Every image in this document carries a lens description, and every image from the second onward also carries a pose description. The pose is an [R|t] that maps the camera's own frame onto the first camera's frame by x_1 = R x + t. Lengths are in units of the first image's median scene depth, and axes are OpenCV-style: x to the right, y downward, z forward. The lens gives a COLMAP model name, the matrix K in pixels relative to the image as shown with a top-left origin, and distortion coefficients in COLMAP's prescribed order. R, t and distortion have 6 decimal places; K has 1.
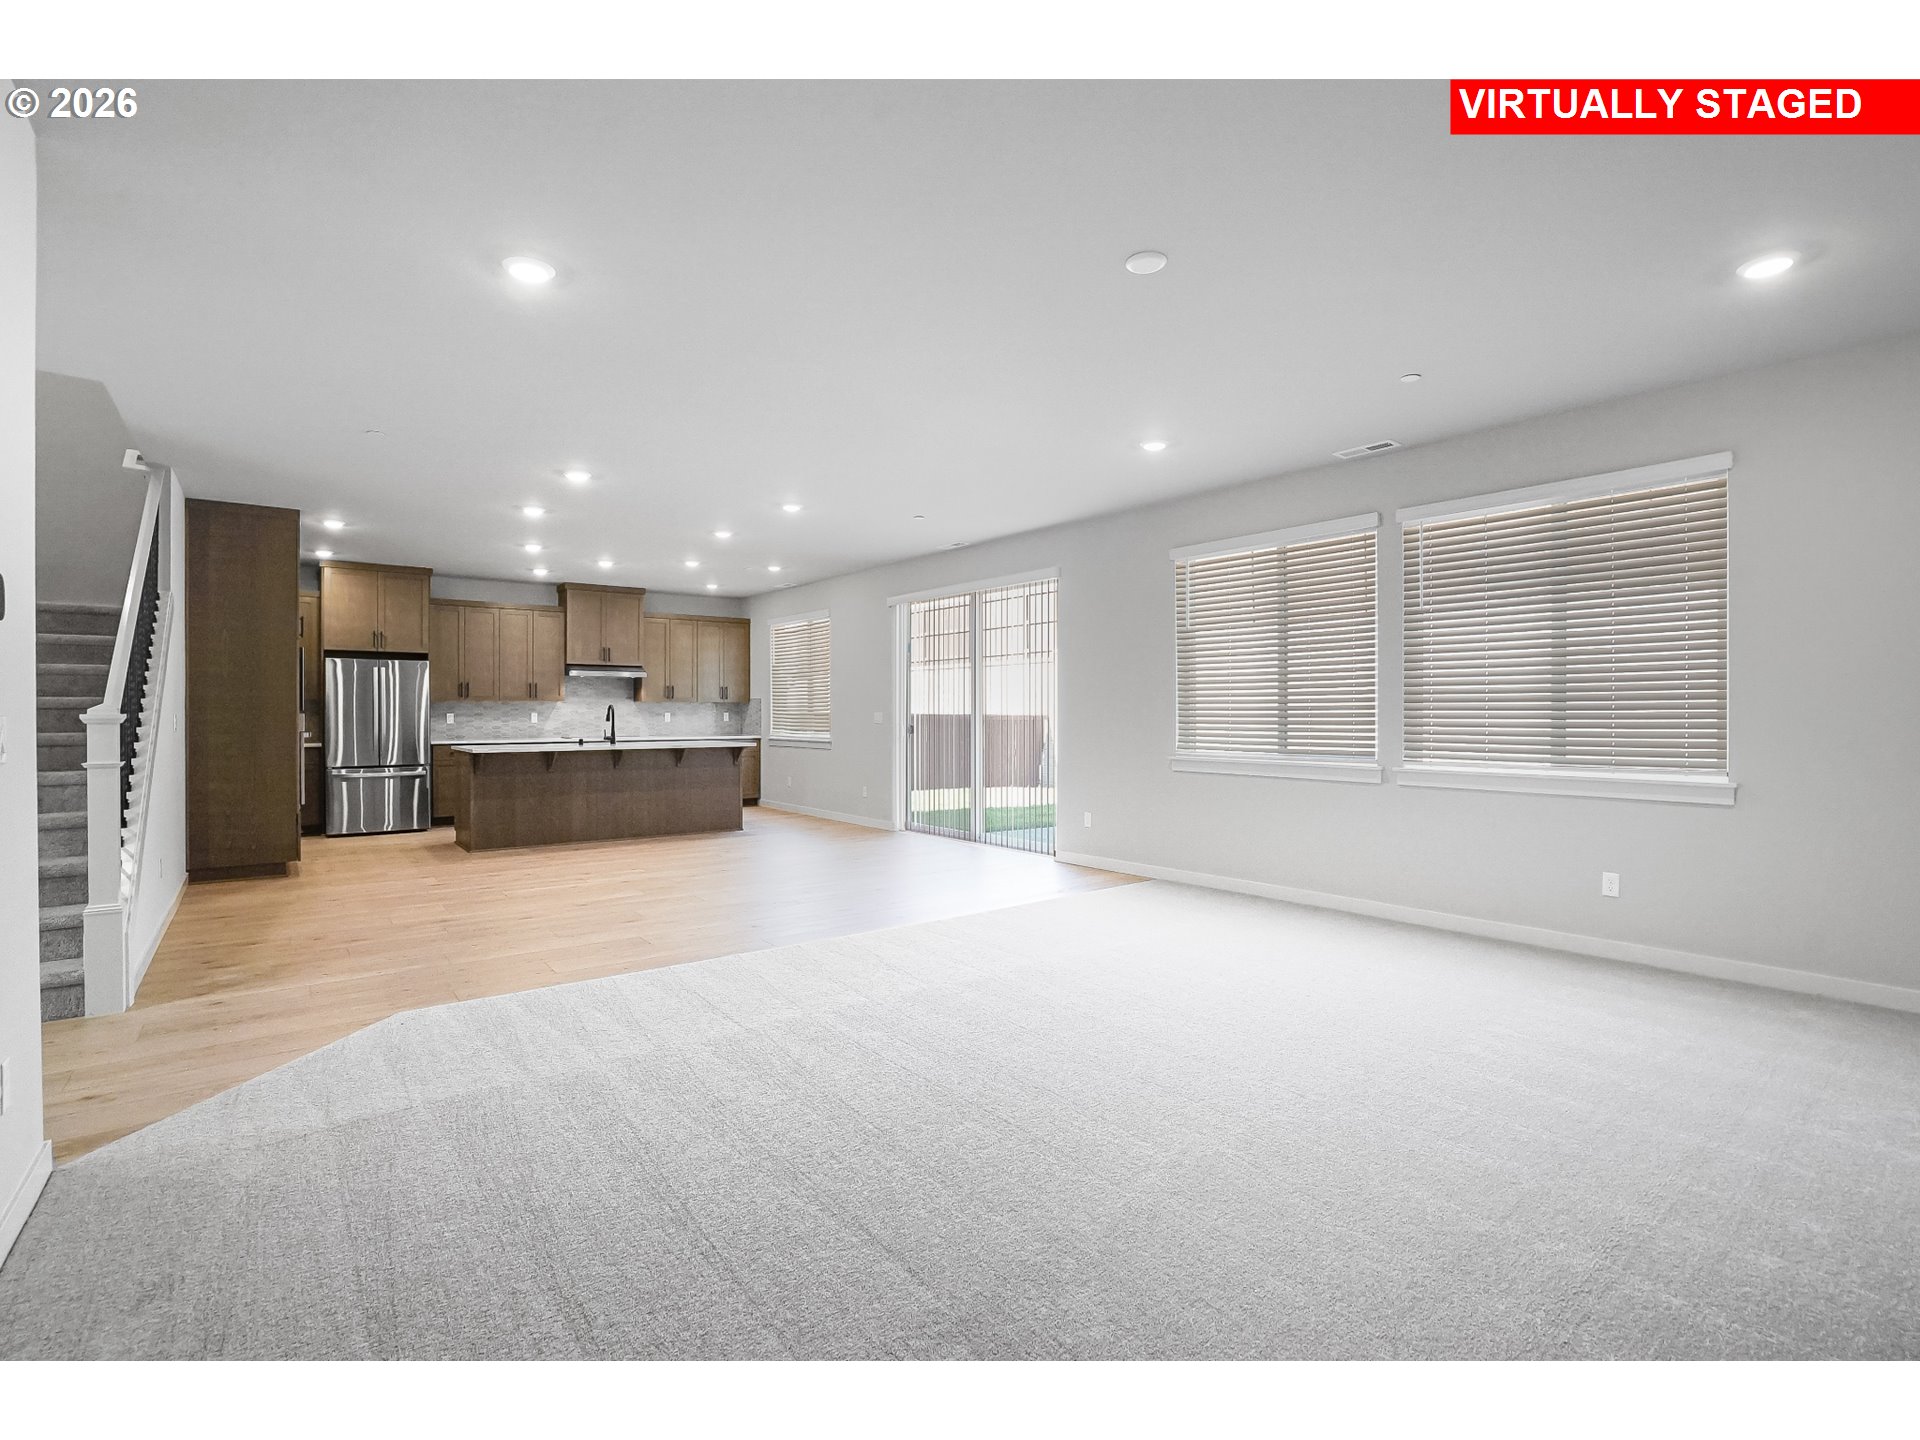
lens RADIAL K [[896.2, 0, 955.2], [0, 896.2, 722.1], [0, 0, 1]] dist [-0.057196, 0.027443]
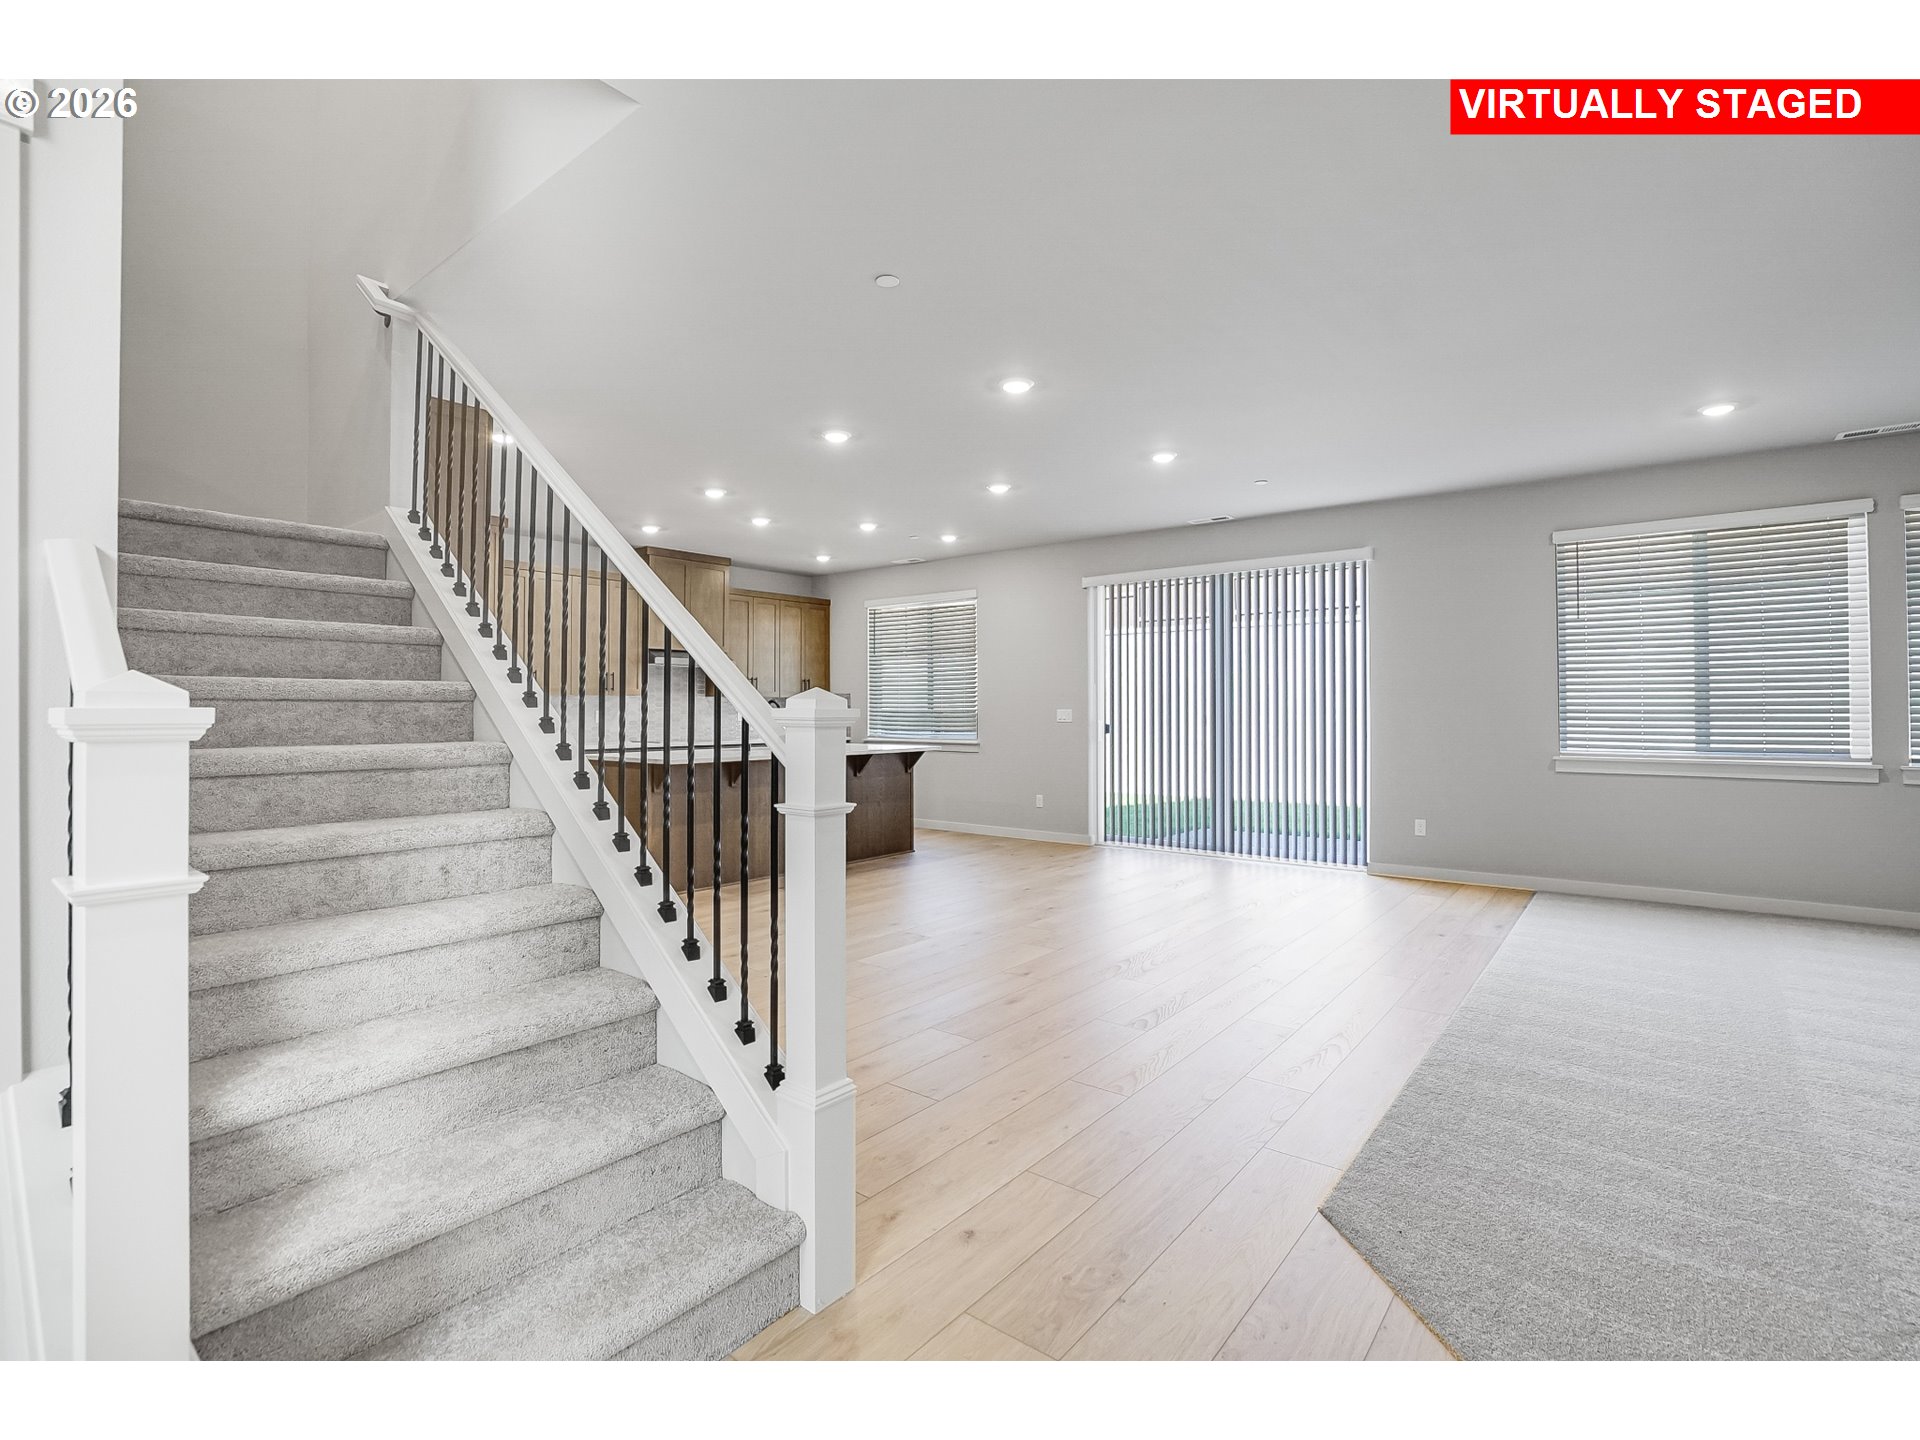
lens RADIAL K [[905.5, 0, 953.8], [0, 905.5, 702.2], [0, 0, 1]] dist [-0.041766, 0.000047]
pose [[0.975519, 0.000497, 0.219914, -0.358278], [0.003761, 0.999813, -0.018945, -0.001686], [-0.219882, 0.019308, 0.975335, 0.160662]]
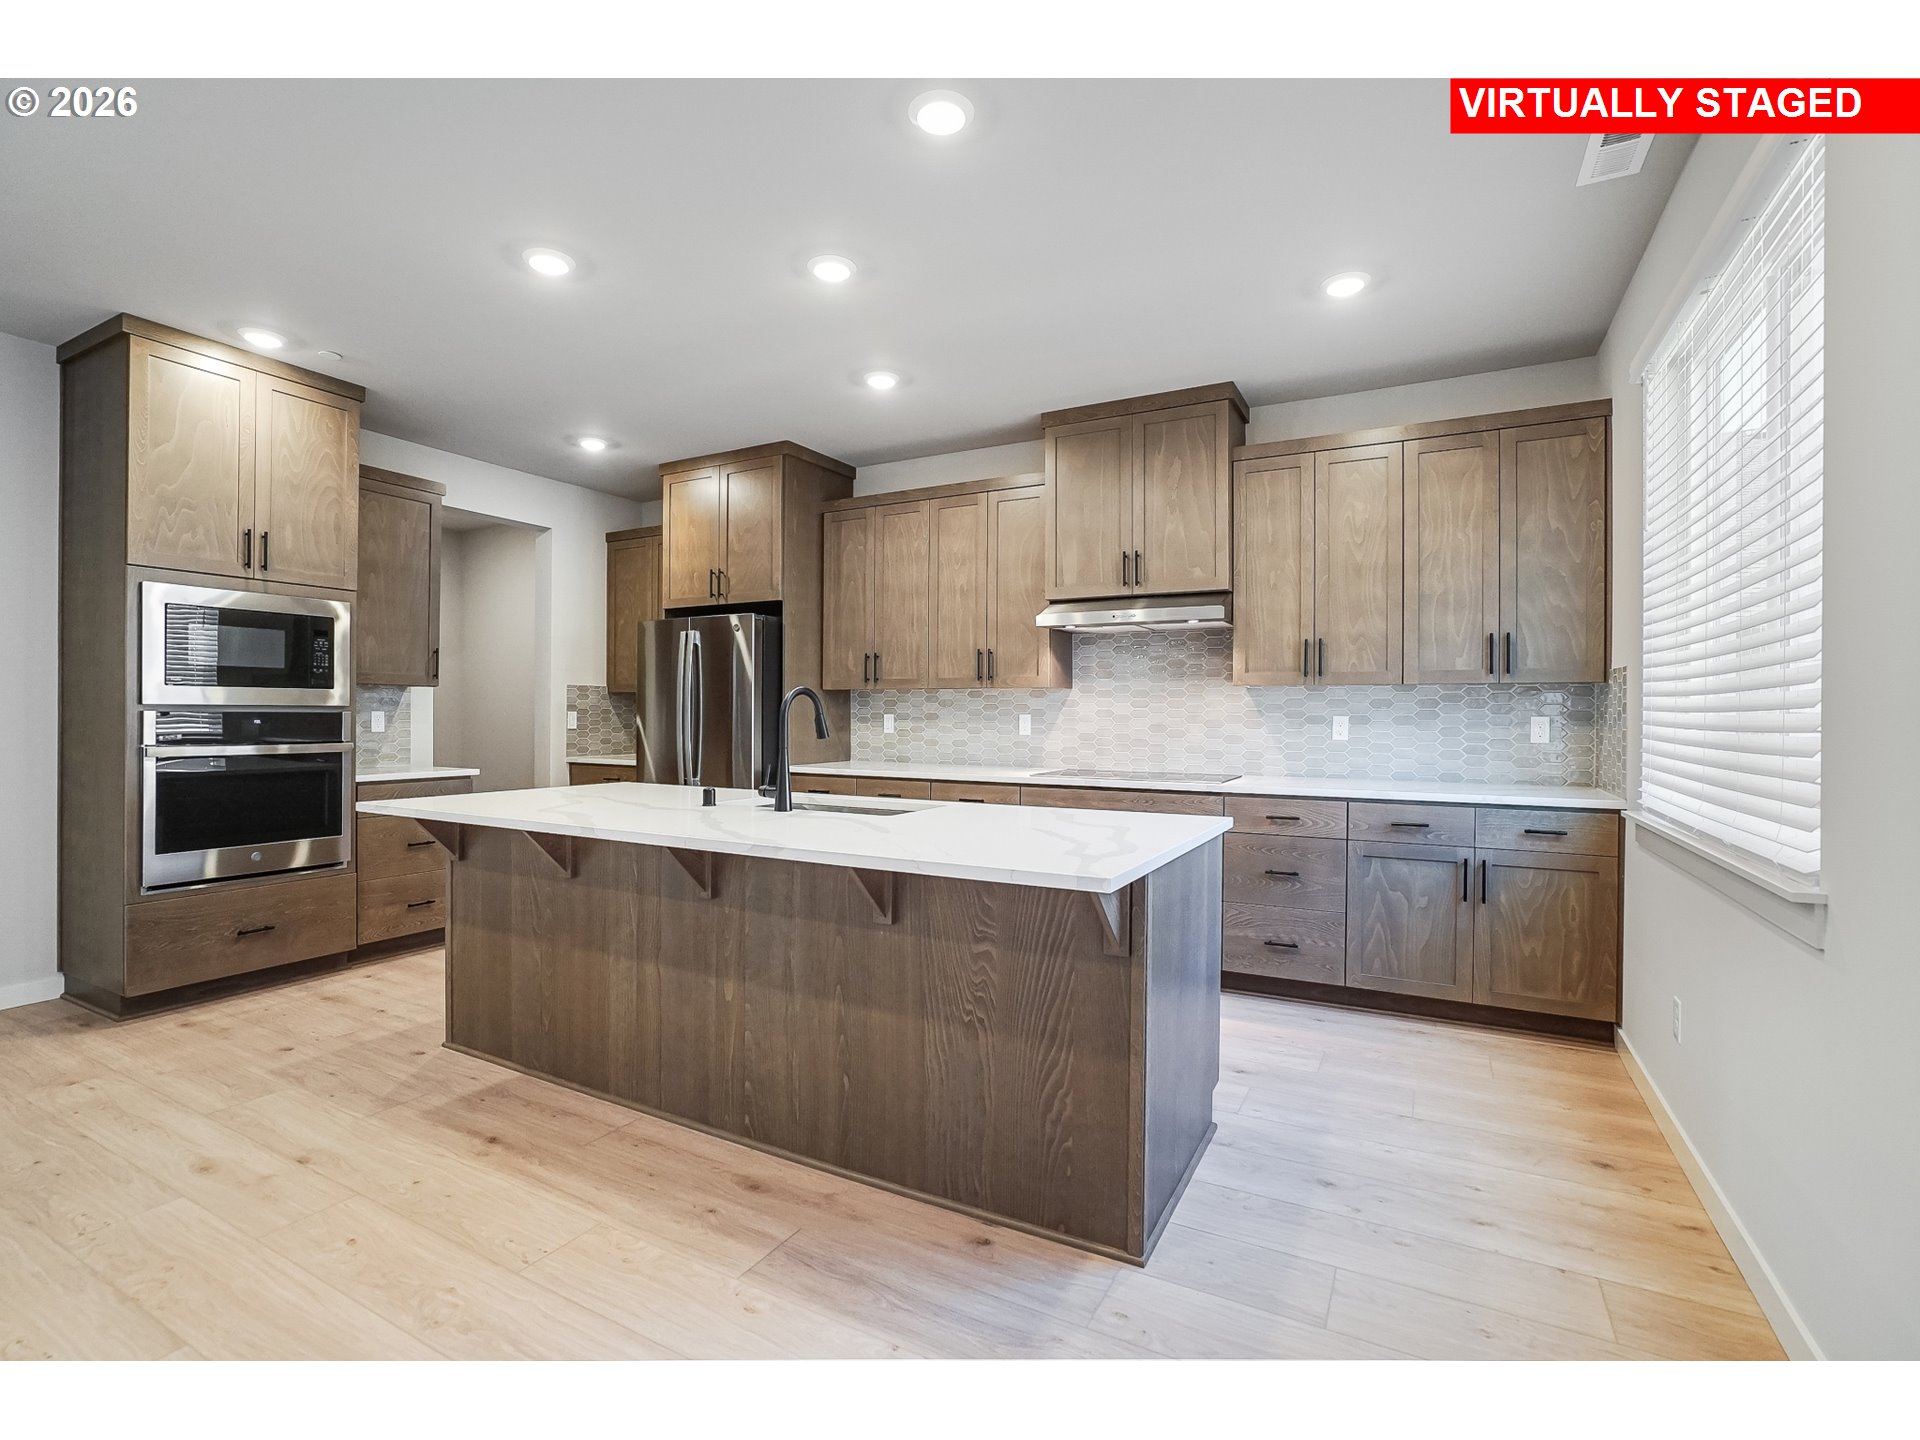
lens RADIAL K [[885.5, 0, 958.7], [0, 885.5, 729.7], [0, 0, 1]] dist [-0.055177, 0.026356]
pose [[0.395445, 0.018659, -0.918300, -0.061359], [-0.014685, 0.999794, 0.013991, -0.008740], [0.918372, 0.007953, 0.395637, 0.814488]]
